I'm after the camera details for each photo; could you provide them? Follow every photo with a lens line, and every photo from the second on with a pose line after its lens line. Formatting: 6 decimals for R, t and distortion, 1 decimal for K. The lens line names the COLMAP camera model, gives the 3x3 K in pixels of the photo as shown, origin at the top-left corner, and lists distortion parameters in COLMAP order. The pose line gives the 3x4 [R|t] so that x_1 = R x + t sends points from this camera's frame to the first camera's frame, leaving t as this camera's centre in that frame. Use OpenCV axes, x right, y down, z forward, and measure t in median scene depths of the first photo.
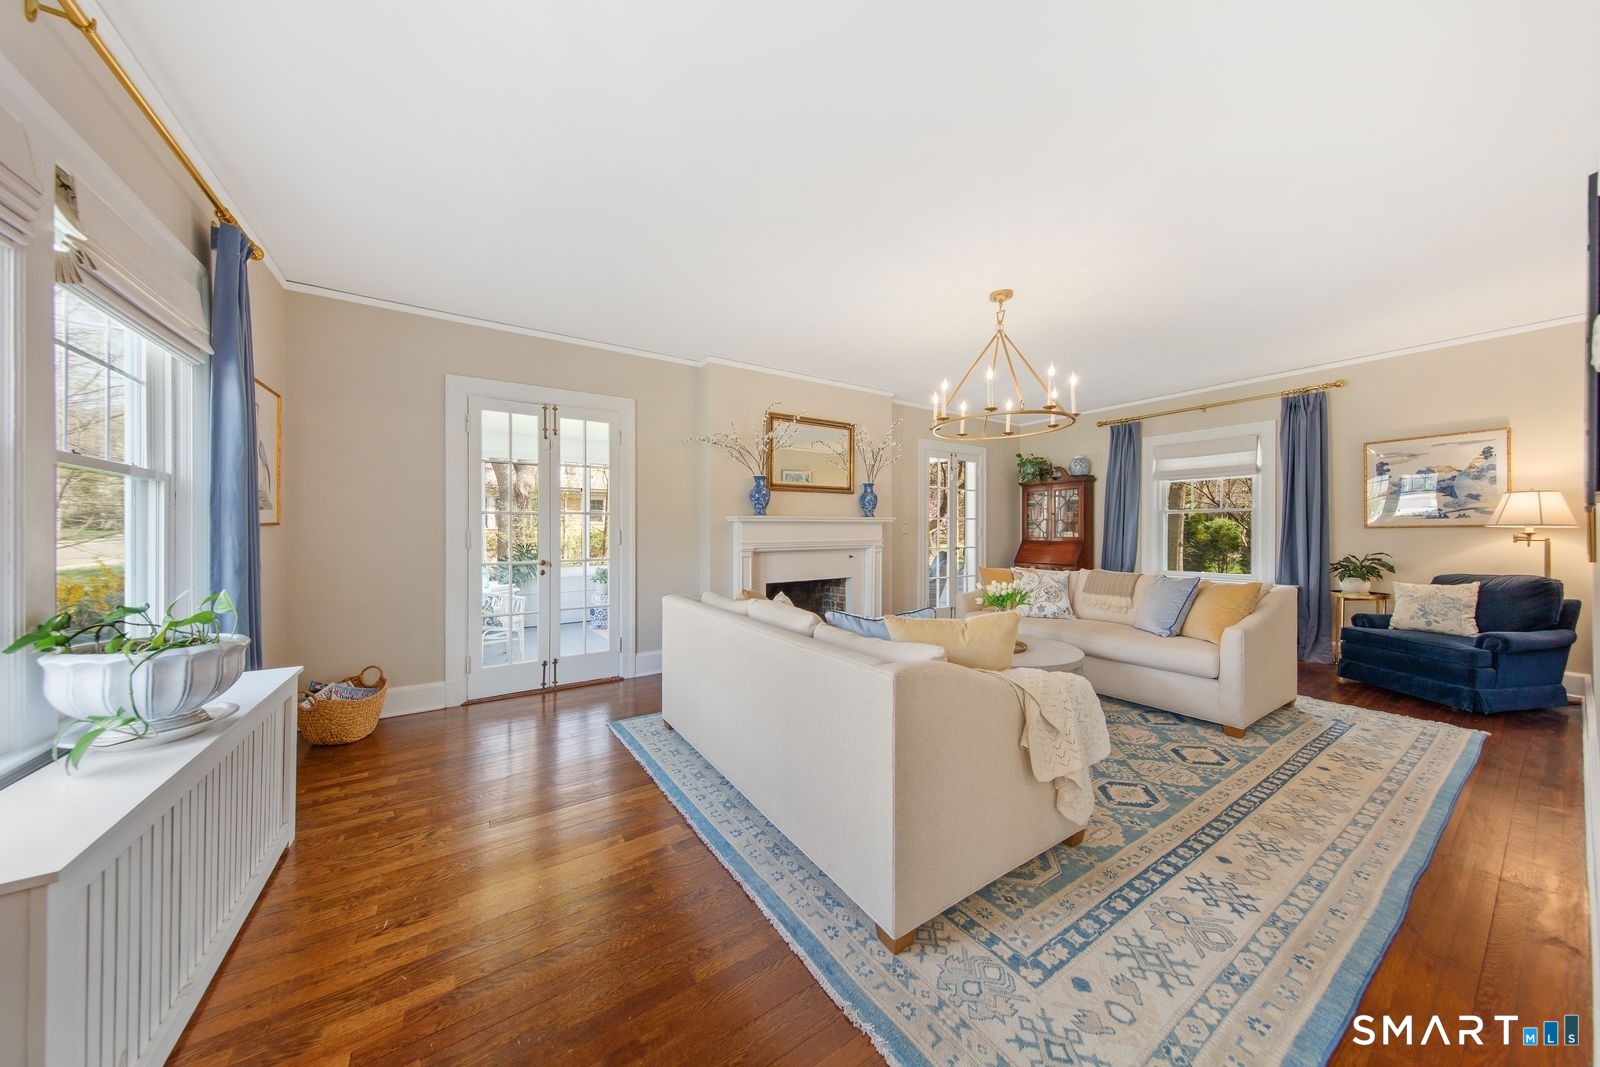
lens RADIAL K [[502.4, 0, 800.0], [0, 502.4, 533.5], [0, 0, 1]] dist [0.012432, -0.000003]
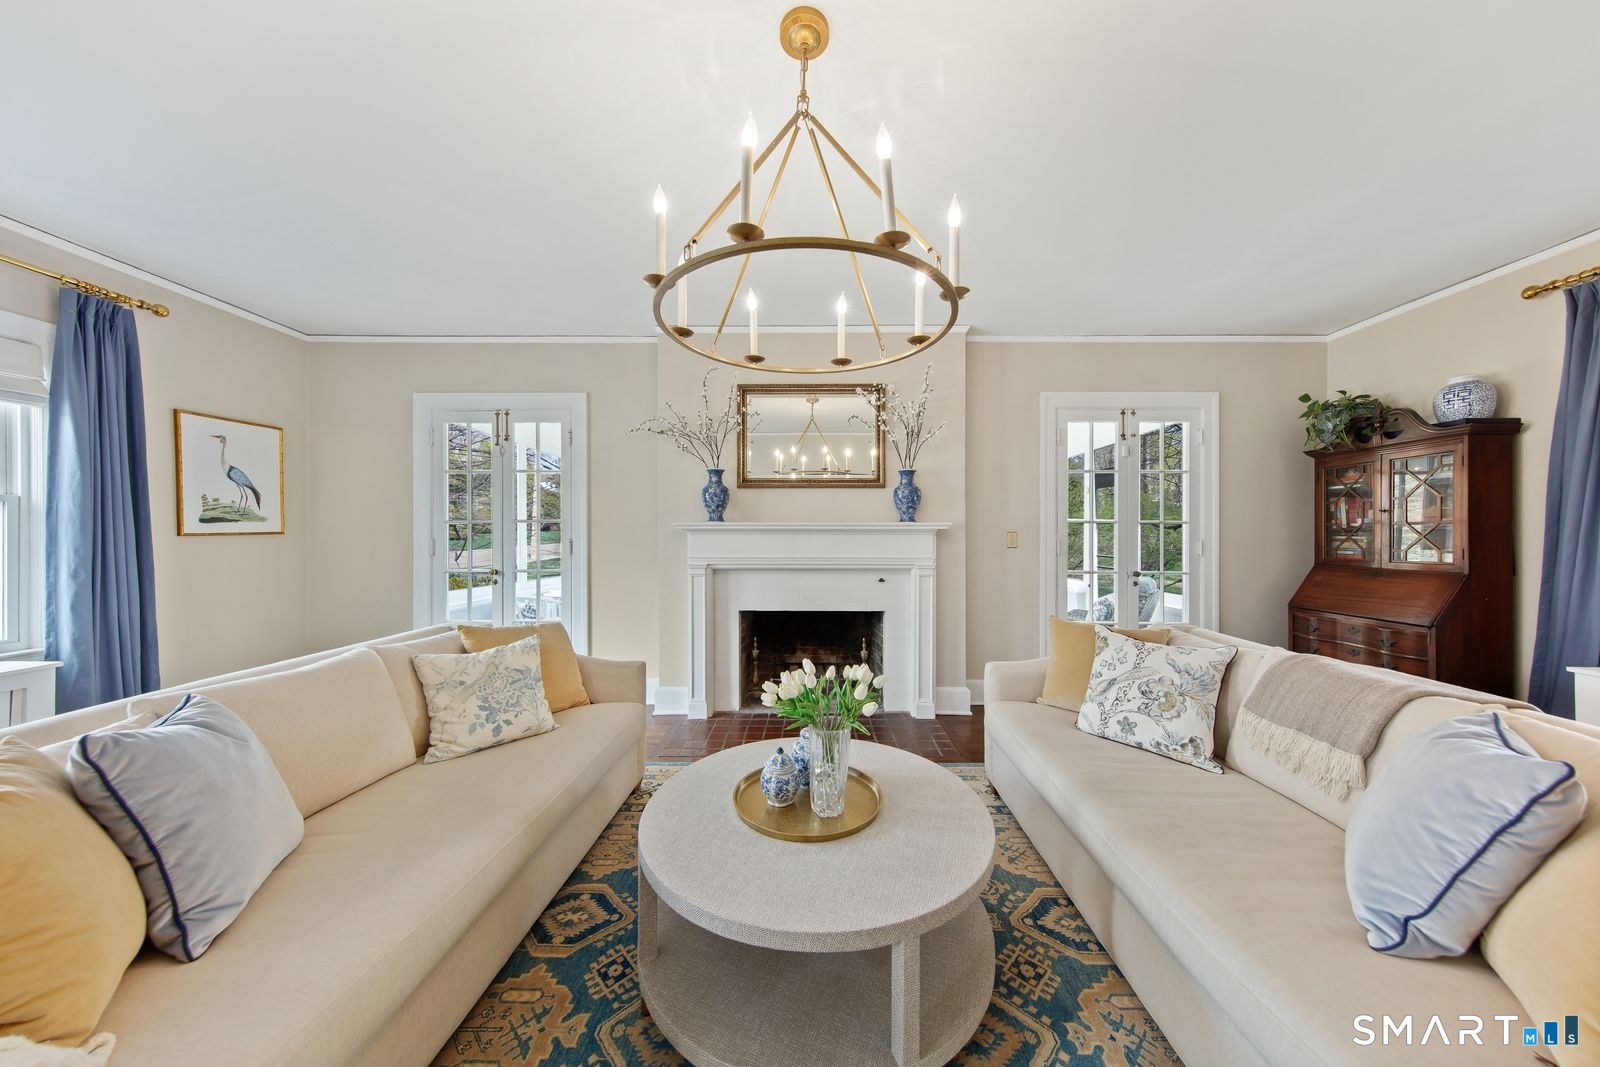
lens RADIAL K [[504.5, 0, 809.0], [0, 504.5, 536.2], [0, 0, 1]] dist [0.010482, -0.001829]
pose [[0.829795, 0.008860, -0.557998, 0.401099], [-0.009296, 0.999955, 0.002054, -0.014183], [0.557990, 0.003482, 0.829840, 0.381524]]
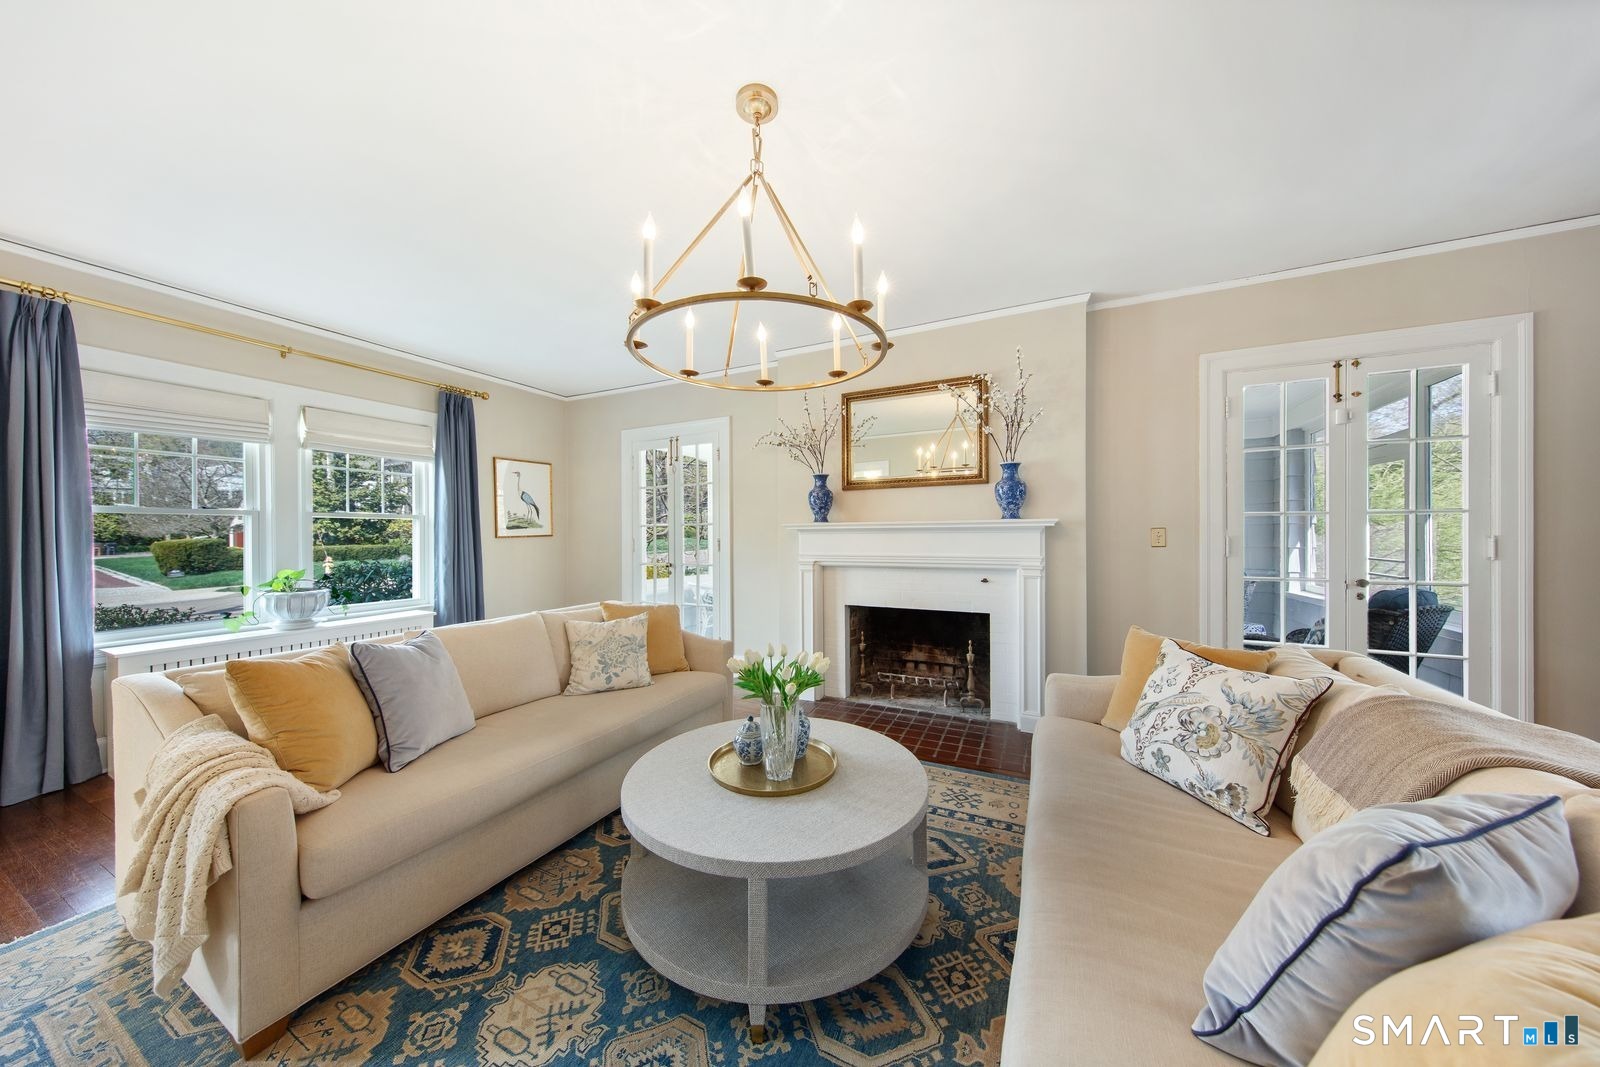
lens RADIAL K [[504.5, 0, 809.0], [0, 504.5, 536.2], [0, 0, 1]] dist [0.010482, -0.001829]
pose [[0.516868, 0.005207, -0.856049, 0.539753], [-0.000156, 0.999982, 0.005989, -0.015282], [0.856065, -0.002962, 0.516859, 0.473085]]
